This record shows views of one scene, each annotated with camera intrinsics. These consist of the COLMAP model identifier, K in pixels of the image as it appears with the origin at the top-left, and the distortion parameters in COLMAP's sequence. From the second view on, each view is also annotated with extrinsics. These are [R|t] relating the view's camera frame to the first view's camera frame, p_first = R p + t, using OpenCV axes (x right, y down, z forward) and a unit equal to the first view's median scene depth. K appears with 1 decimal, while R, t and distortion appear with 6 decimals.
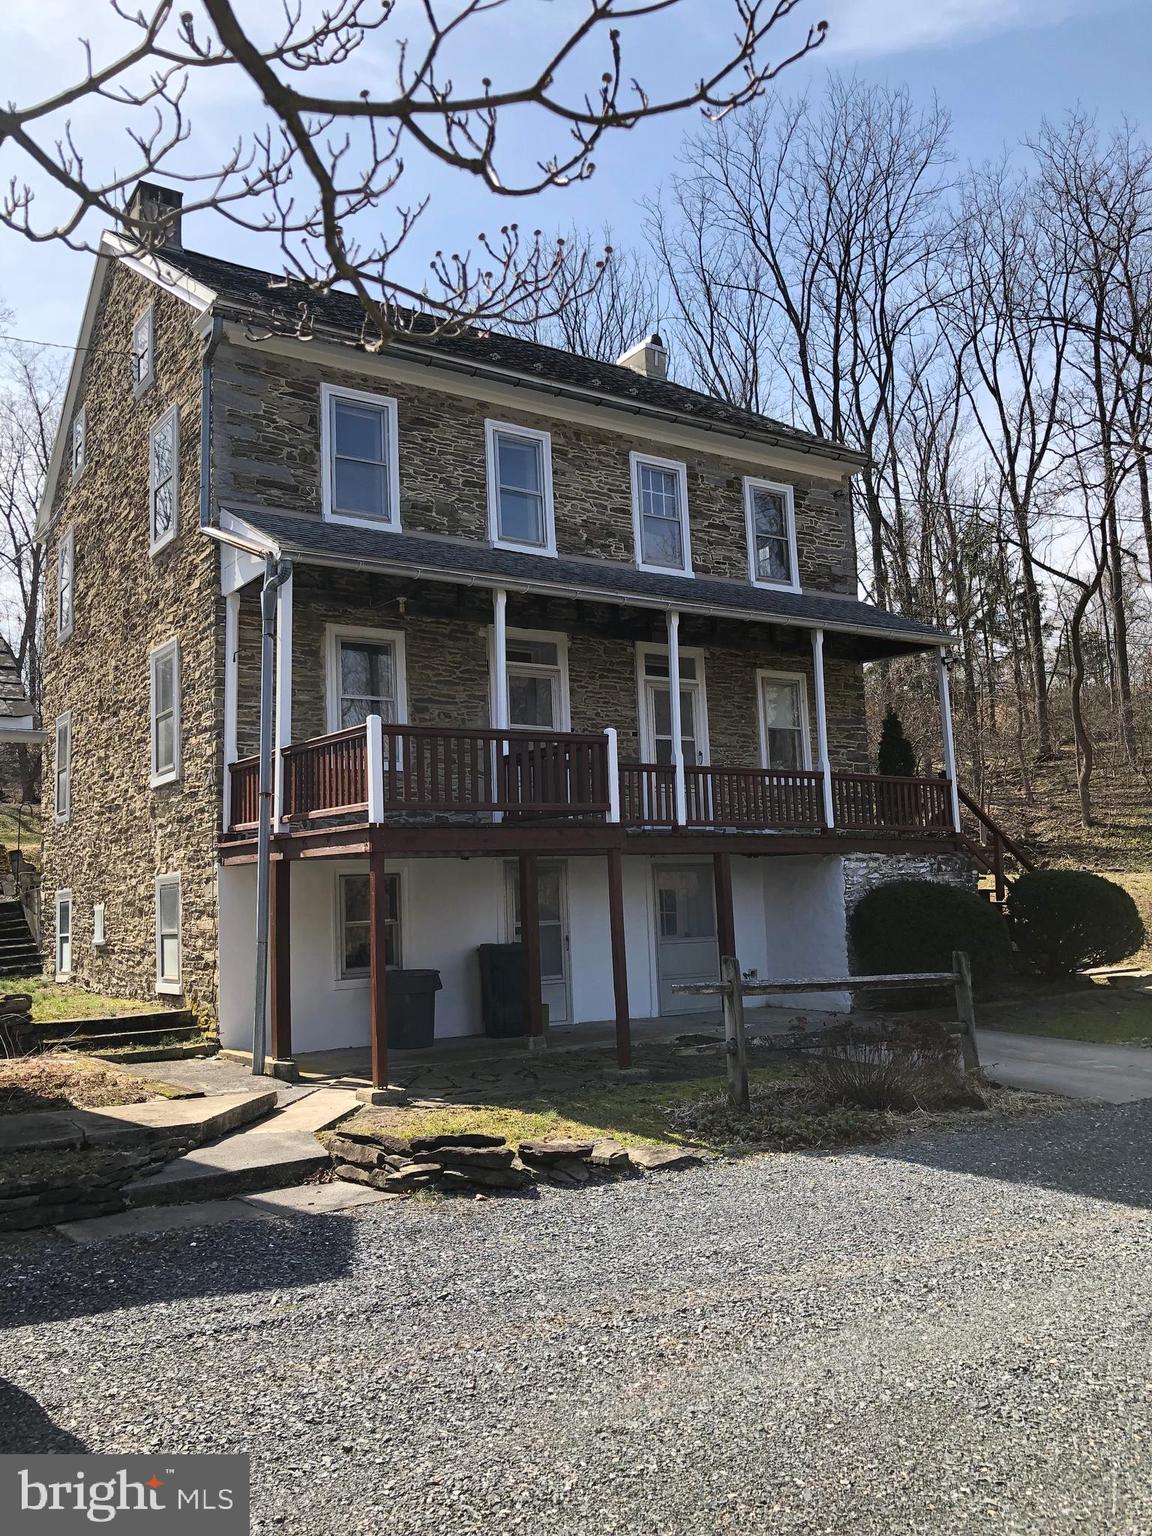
lens RADIAL K [[1272.1, 0, 576.0], [0, 1272.1, 768.0], [0, 0, 1]] dist [0.059656, 0.001193]
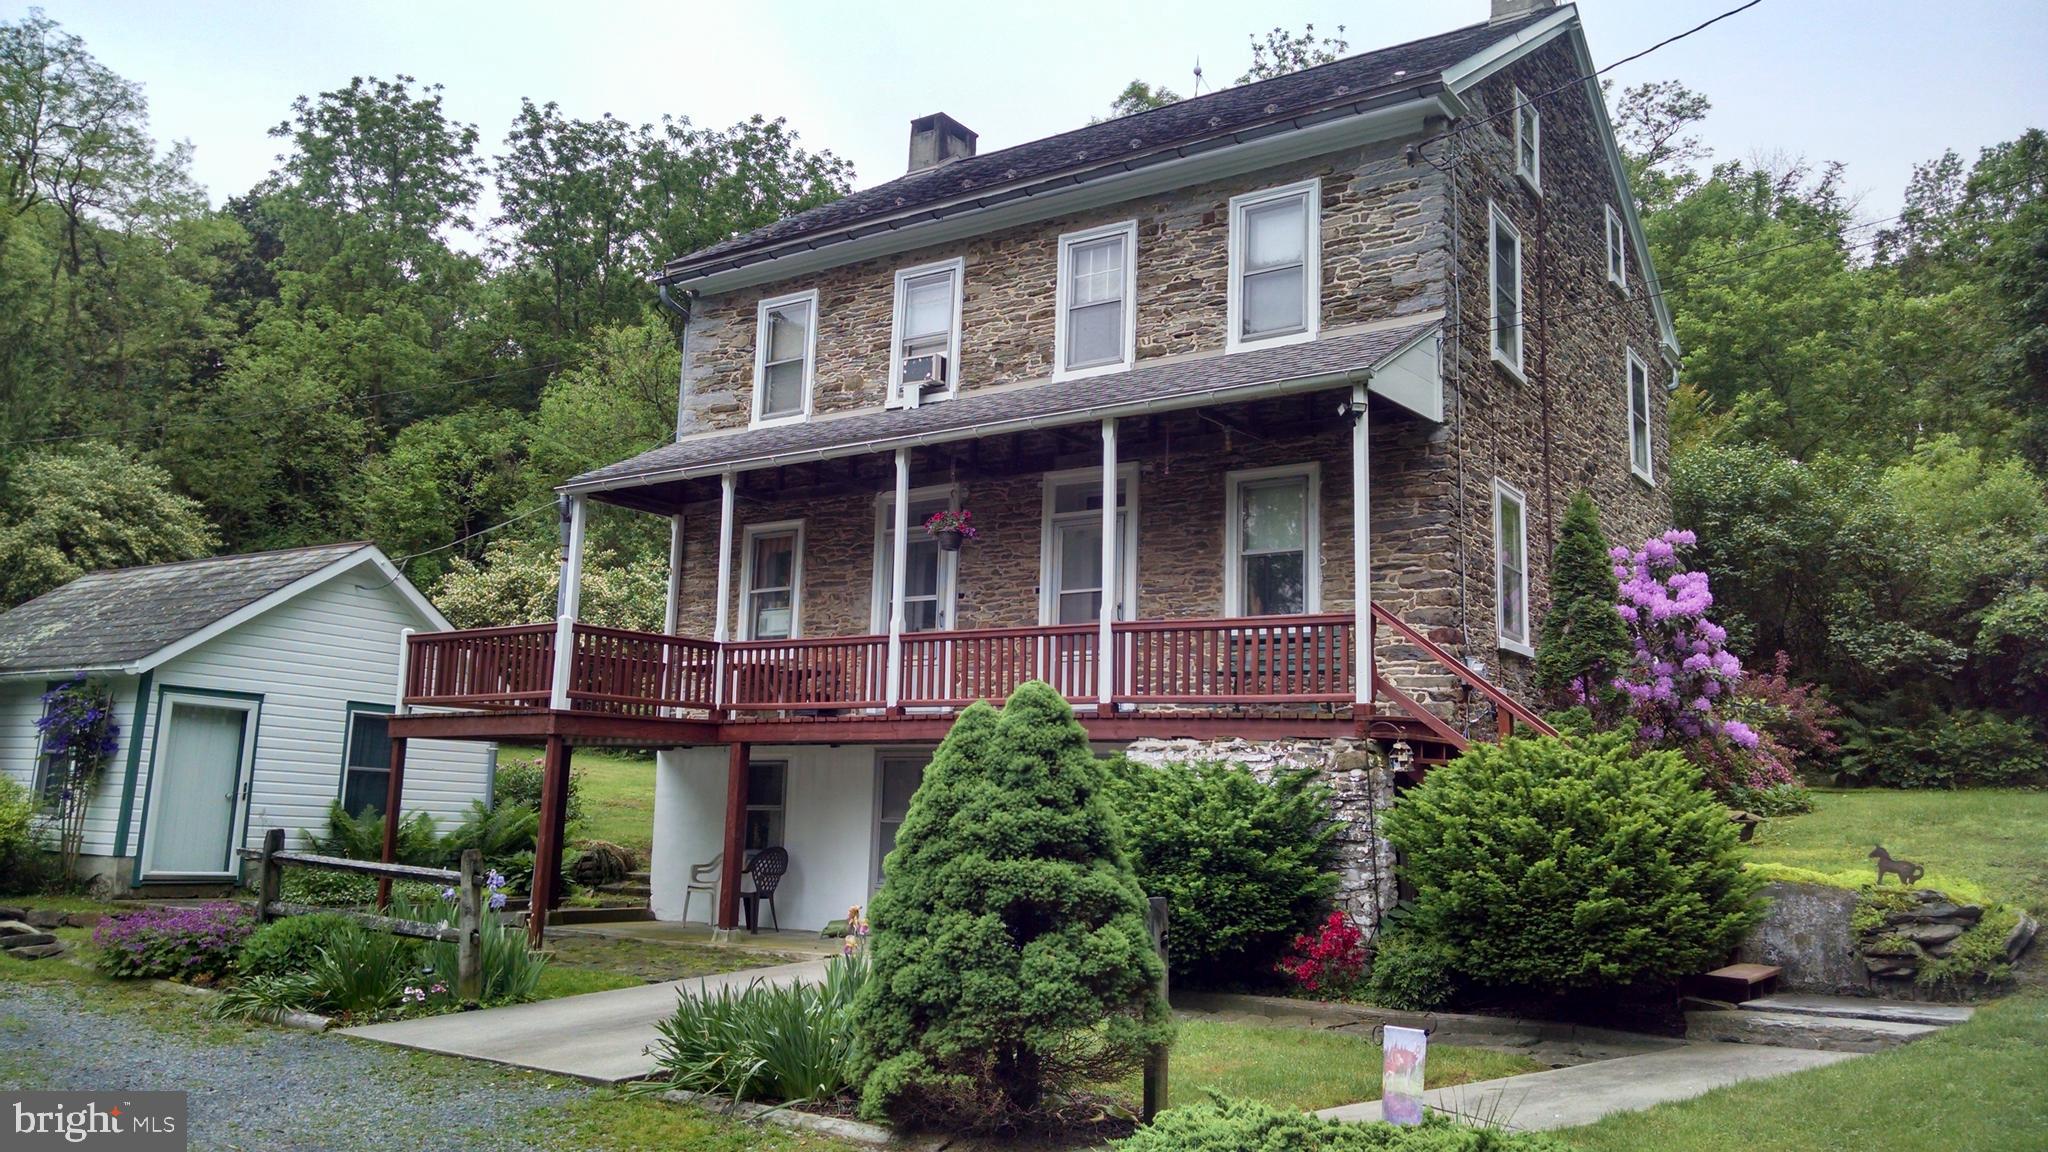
lens RADIAL K [[1659.5, 0, 1024.0], [0, 1659.5, 576.0], [0, 0, 1]] dist [0.001702, -0.000802]
pose [[0.324957, -0.096598, -0.940782, 1.004044], [0.054773, 0.995022, -0.083248, 0.049449], [0.944141, -0.024477, 0.328631, 0.640635]]
